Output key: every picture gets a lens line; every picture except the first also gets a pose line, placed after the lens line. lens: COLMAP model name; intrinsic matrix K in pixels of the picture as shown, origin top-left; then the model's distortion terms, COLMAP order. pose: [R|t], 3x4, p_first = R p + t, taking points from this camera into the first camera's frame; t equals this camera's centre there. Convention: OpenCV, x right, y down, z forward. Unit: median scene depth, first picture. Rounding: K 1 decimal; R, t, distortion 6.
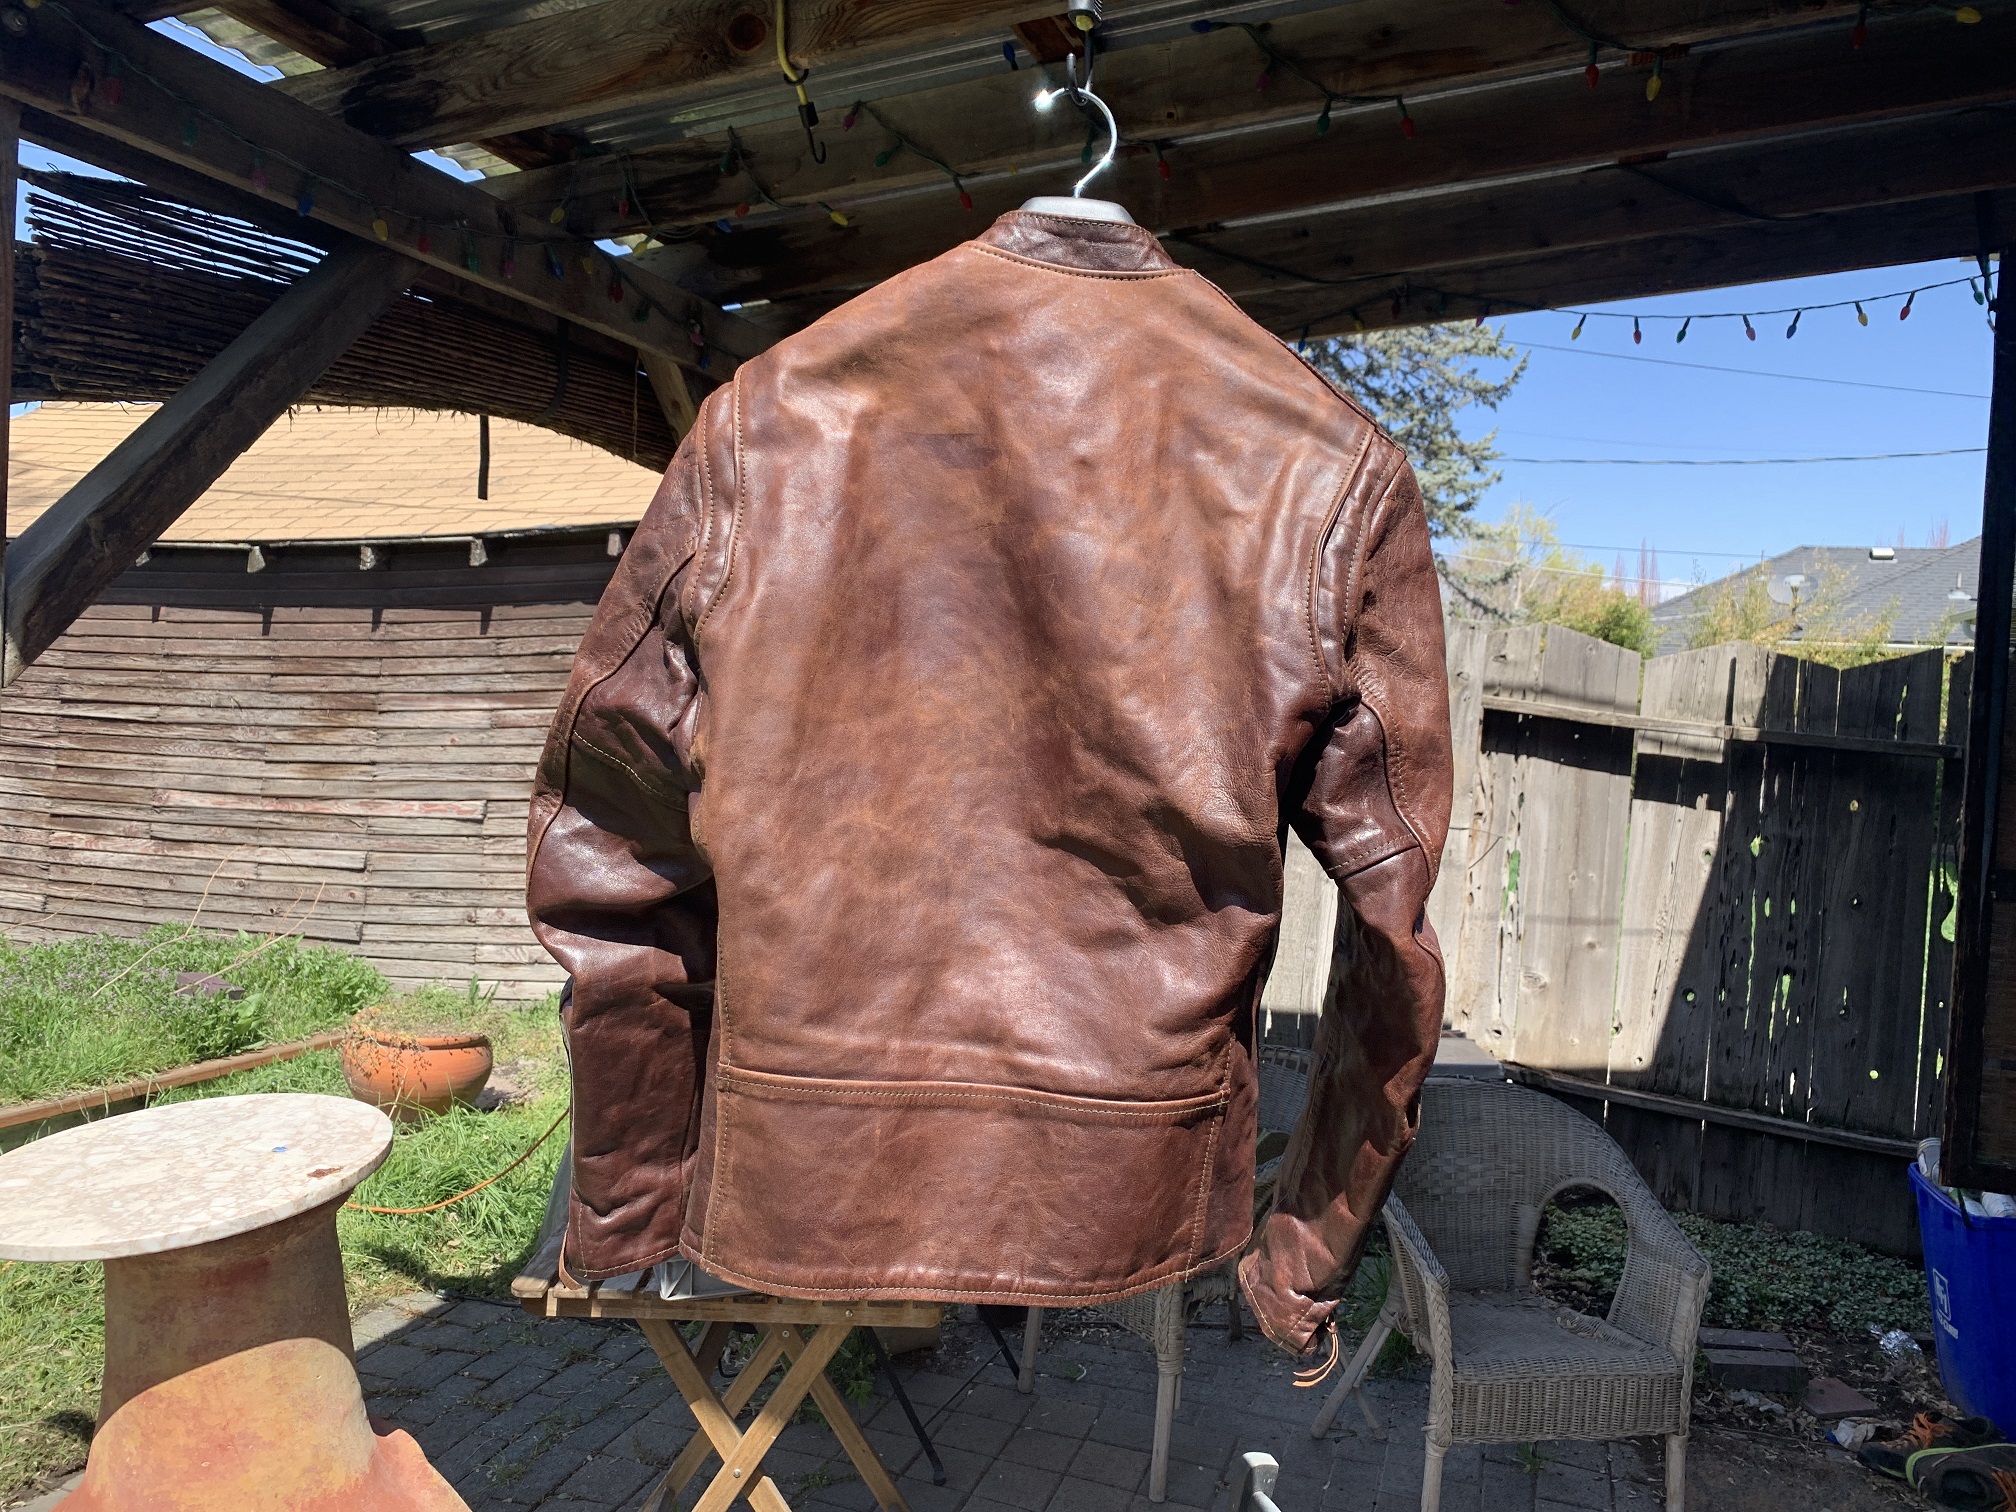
lens RADIAL K [[1534.8, 0, 1008.0], [0, 1534.8, 756.0], [0, 0, 1]] dist [-0.001716, 0.006961]
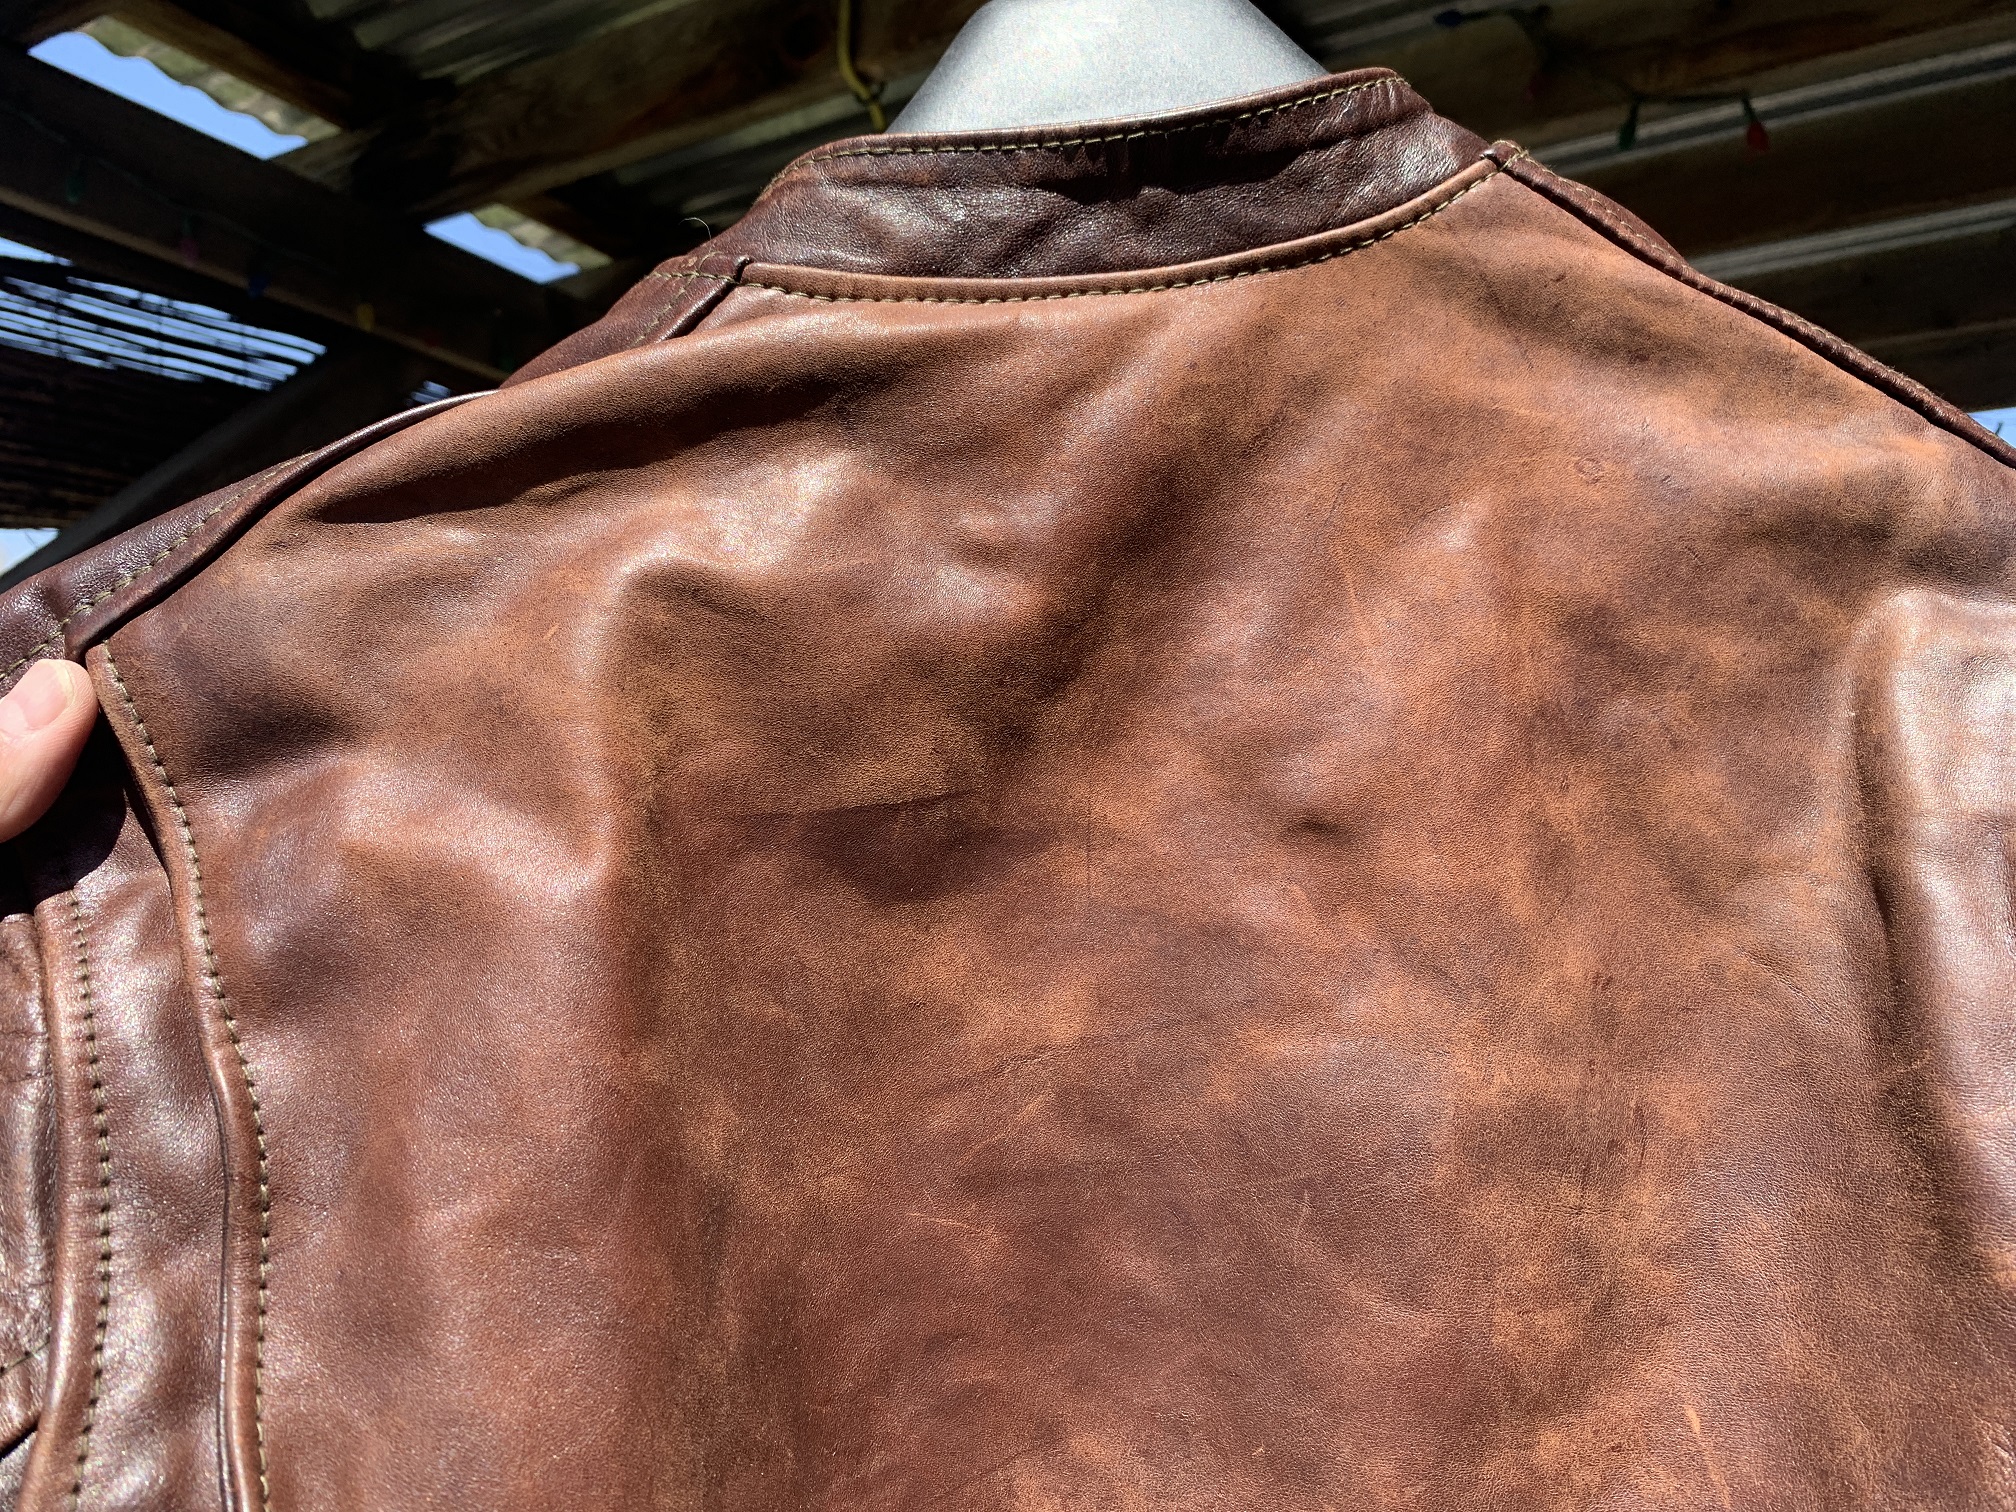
lens RADIAL K [[1584.6, 0, 1008.0], [0, 1584.6, 756.0], [0, 0, 1]] dist [0.007372, 0.005512]
pose [[0.983909, 0.022517, -0.177248, 0.036271], [-0.039506, 0.994890, -0.092910, -0.030888], [0.174250, 0.098417, 0.979771, 0.155875]]
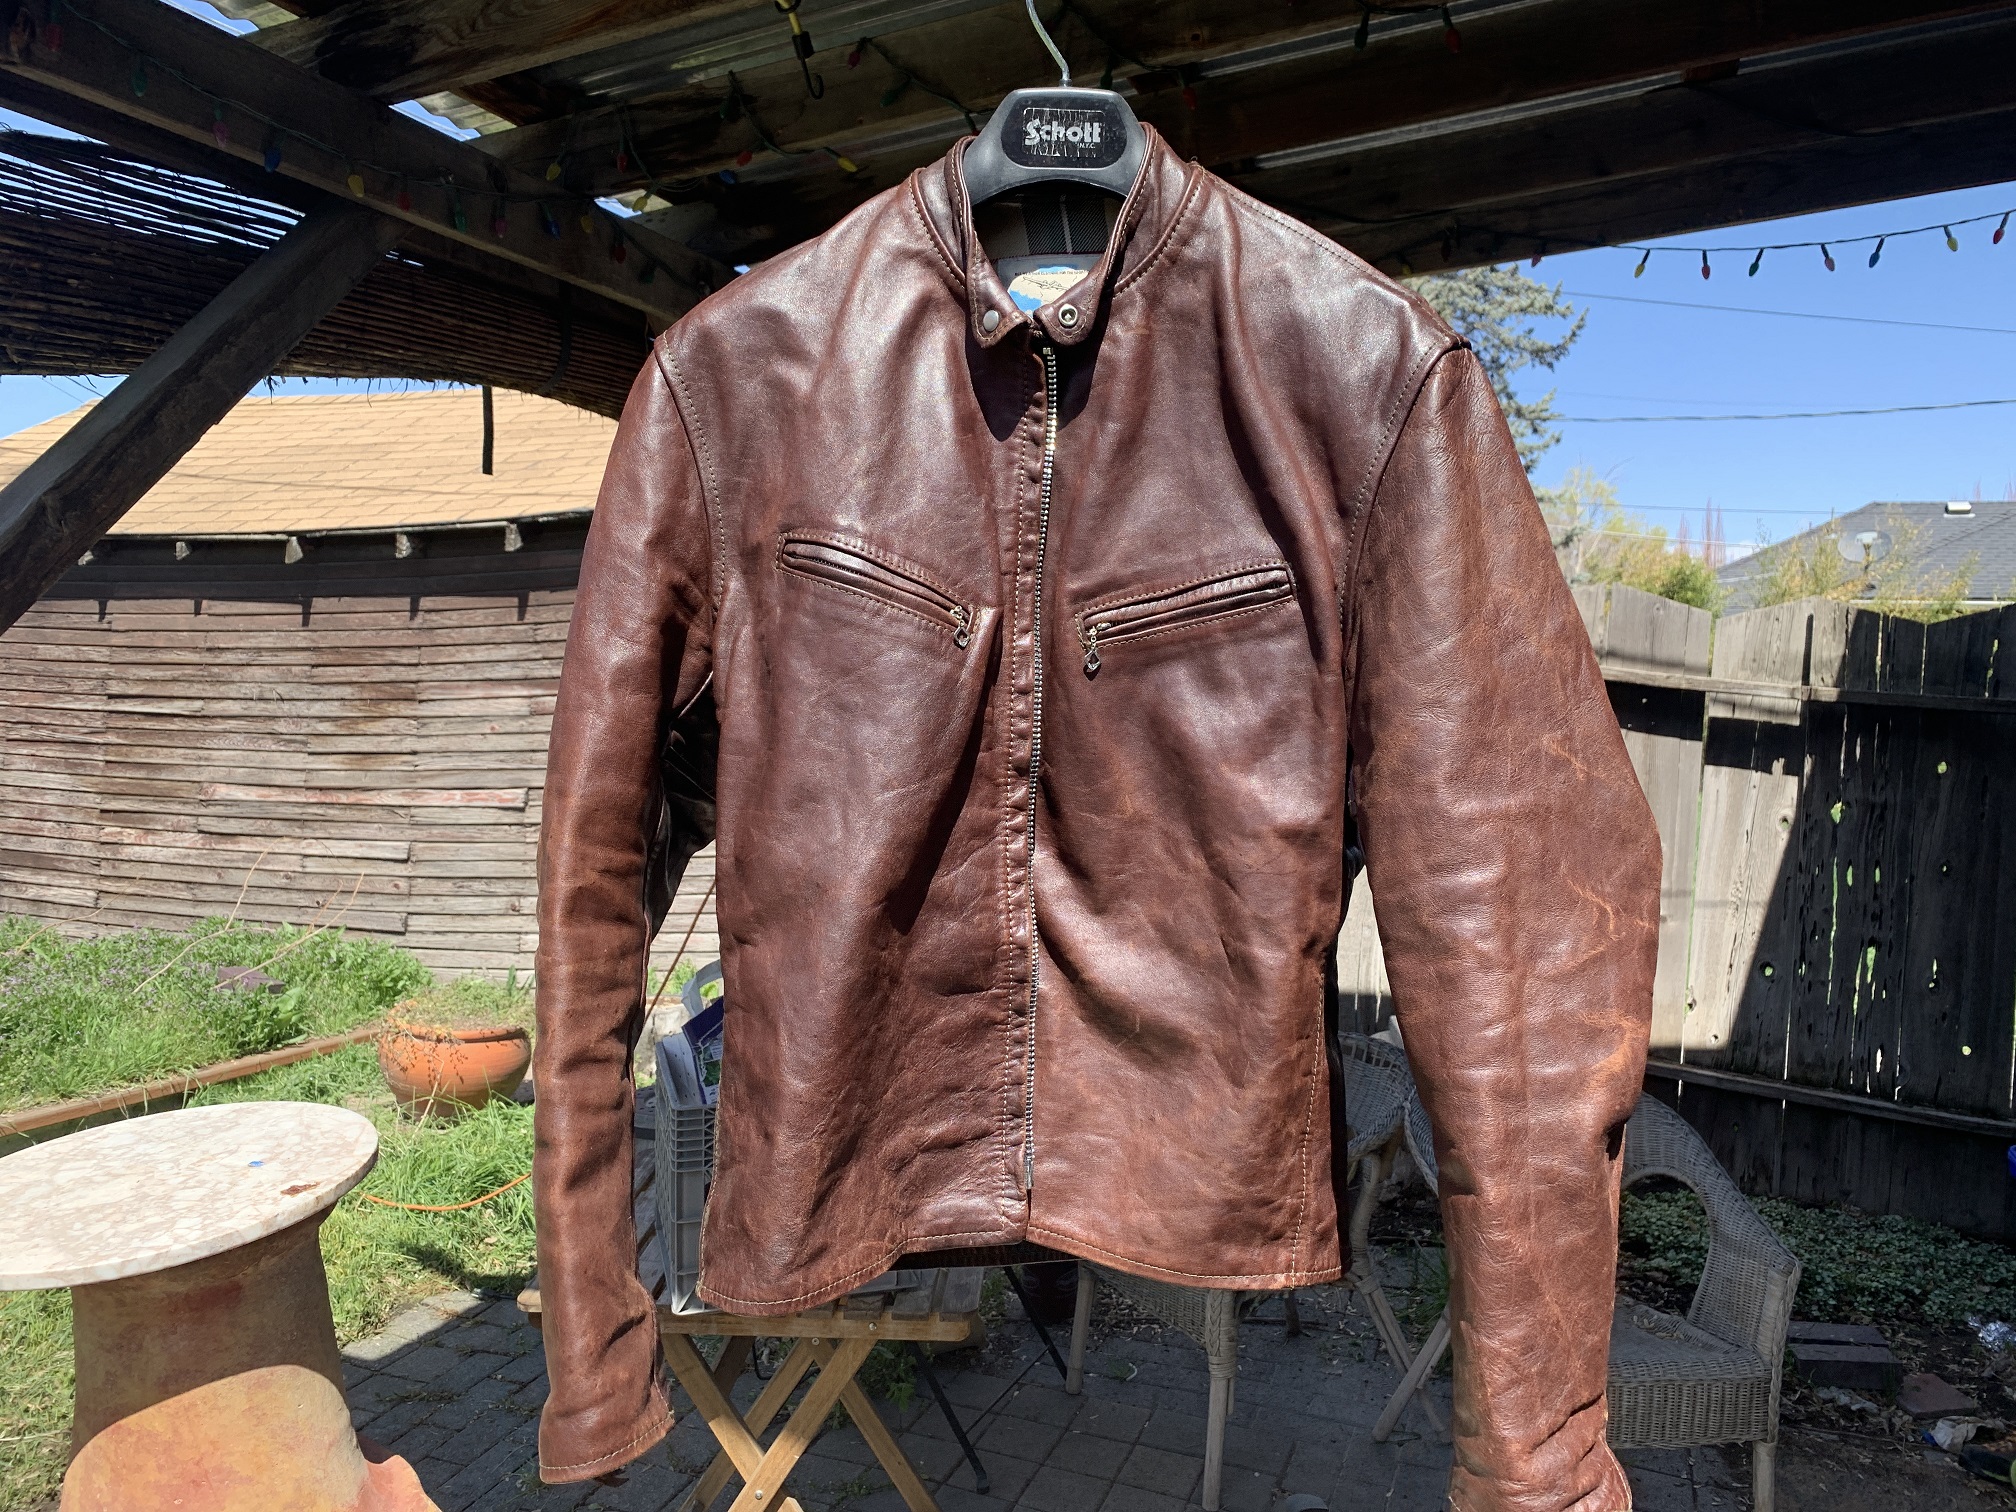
lens RADIAL K [[1539.2, 0, 1011.3], [0, 1539.2, 758.7], [0, 0, 1]] dist [-0.002923, 0.005510]
pose [[0.999246, -0.018742, -0.034004, 0.010619], [0.019269, 0.999698, 0.015234, 0.001380], [0.033708, -0.015877, 0.999306, 0.035240]]
